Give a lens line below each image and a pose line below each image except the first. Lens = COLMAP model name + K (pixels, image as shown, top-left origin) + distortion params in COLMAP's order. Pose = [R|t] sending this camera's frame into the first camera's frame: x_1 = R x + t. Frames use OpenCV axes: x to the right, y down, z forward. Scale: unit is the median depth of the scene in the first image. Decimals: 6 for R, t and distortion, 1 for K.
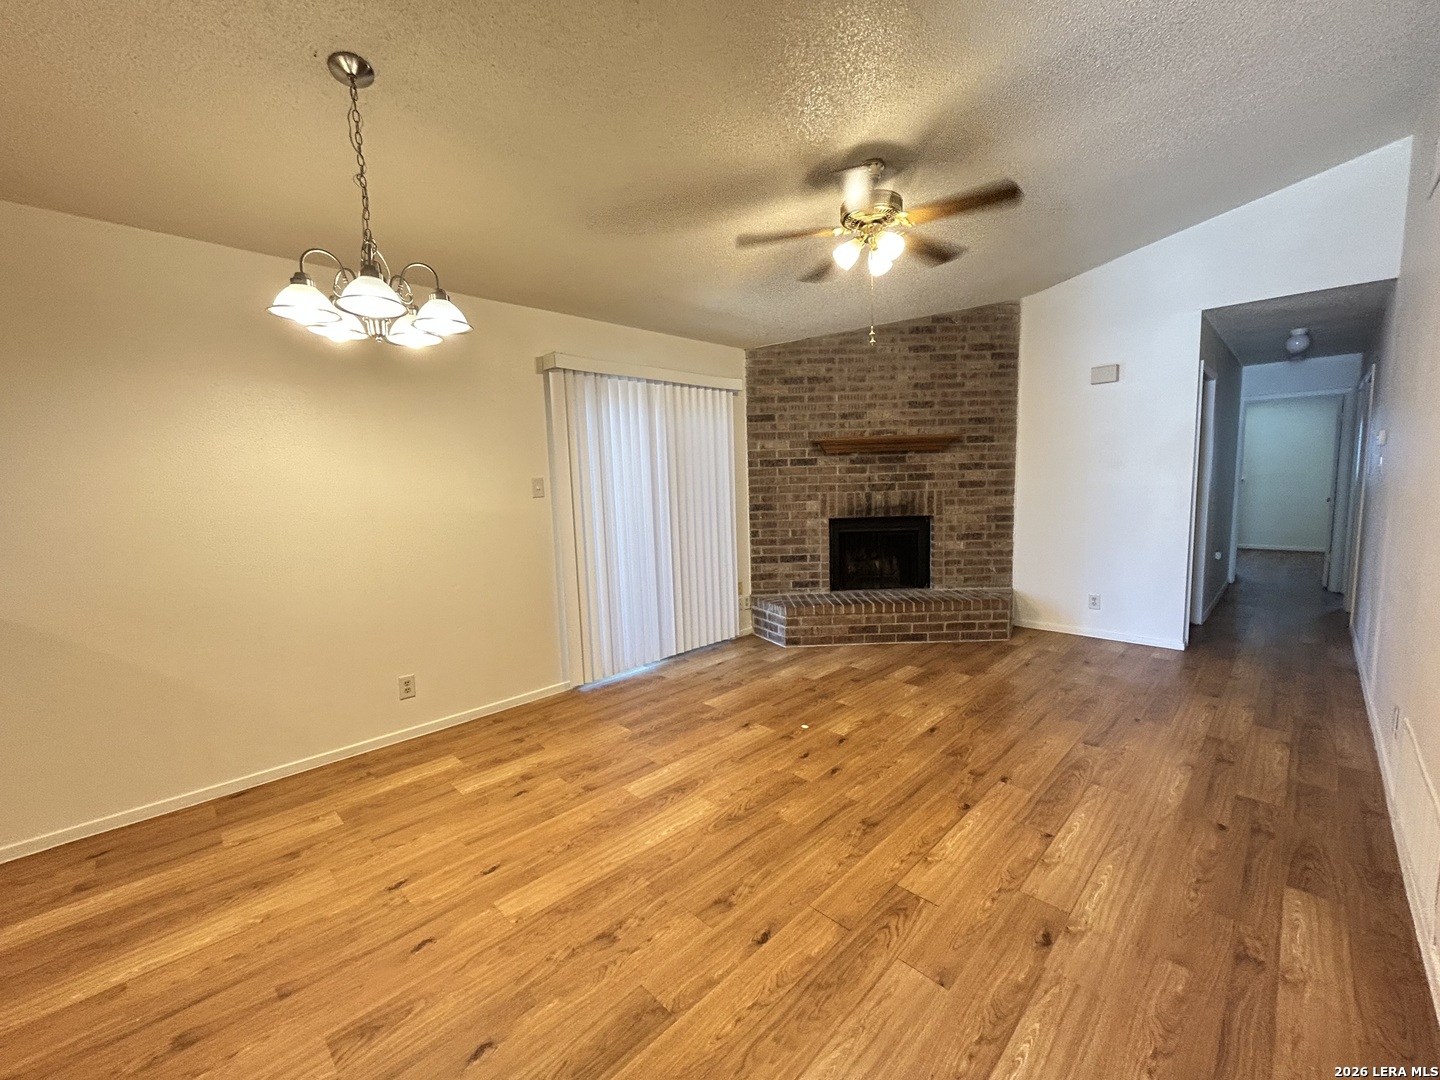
lens RADIAL K [[575.6, 0, 716.8], [0, 575.6, 541.9], [0, 0, 1]] dist [-0.003449, -0.000243]
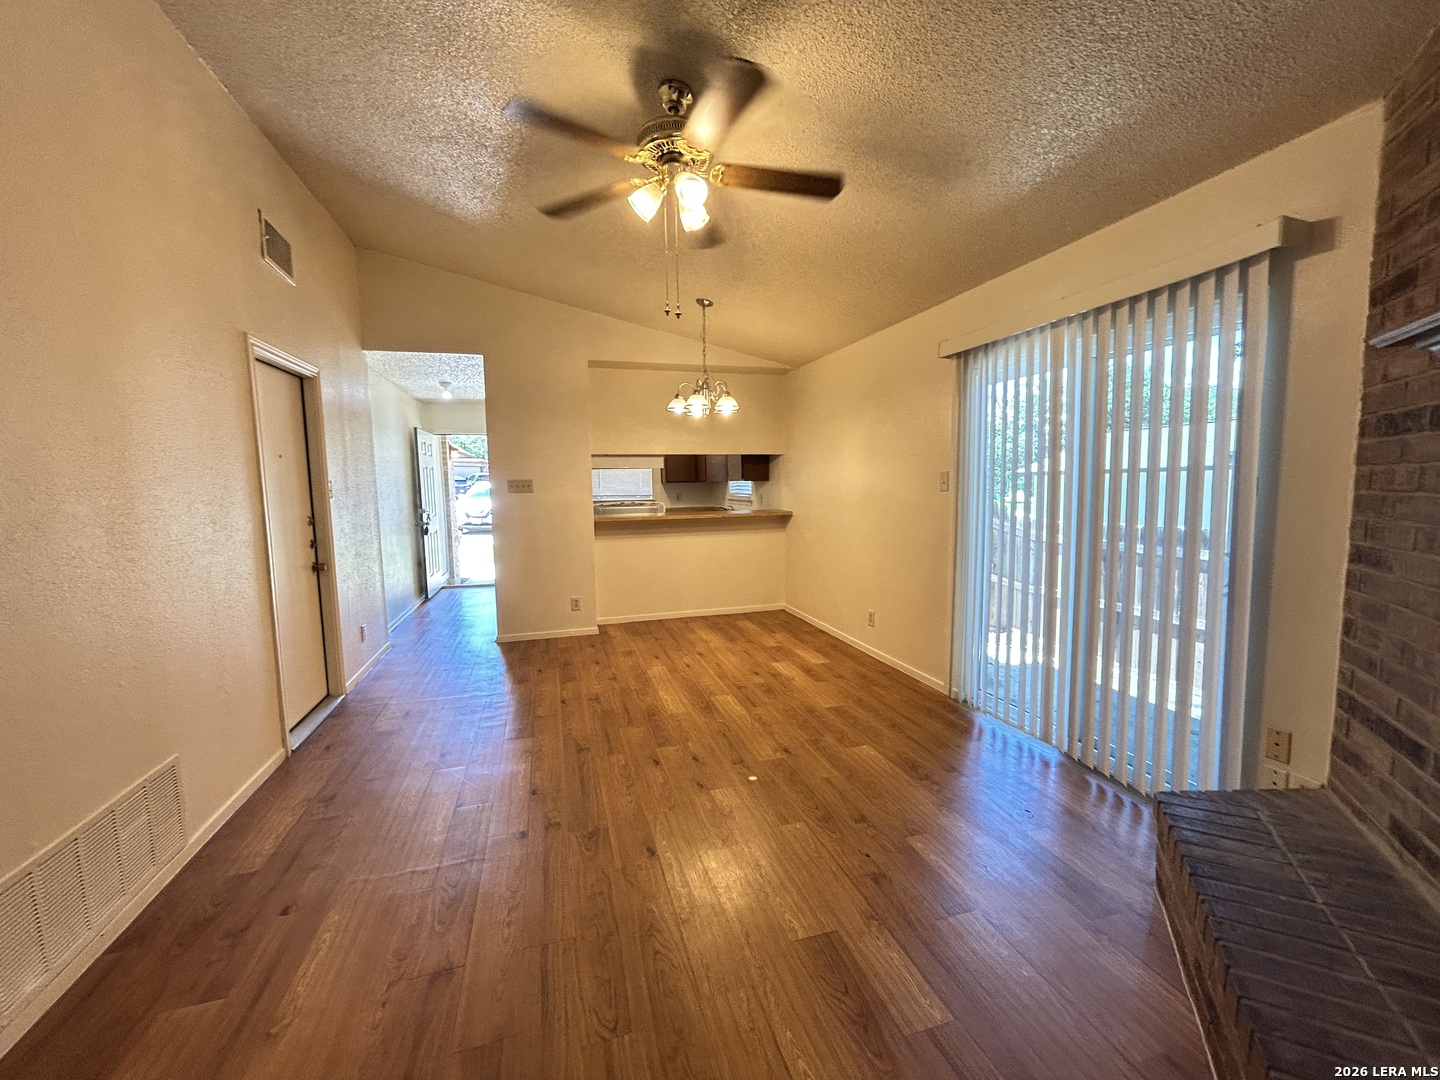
lens RADIAL K [[575.6, 0, 716.1], [0, 575.6, 534.5], [0, 0, 1]] dist [-0.003449, -0.000243]
pose [[-0.463111, 0.113877, -0.878954, 1.035903], [-0.070508, 0.983835, 0.164615, -0.188582], [0.883491, 0.138209, -0.447595, 1.524171]]
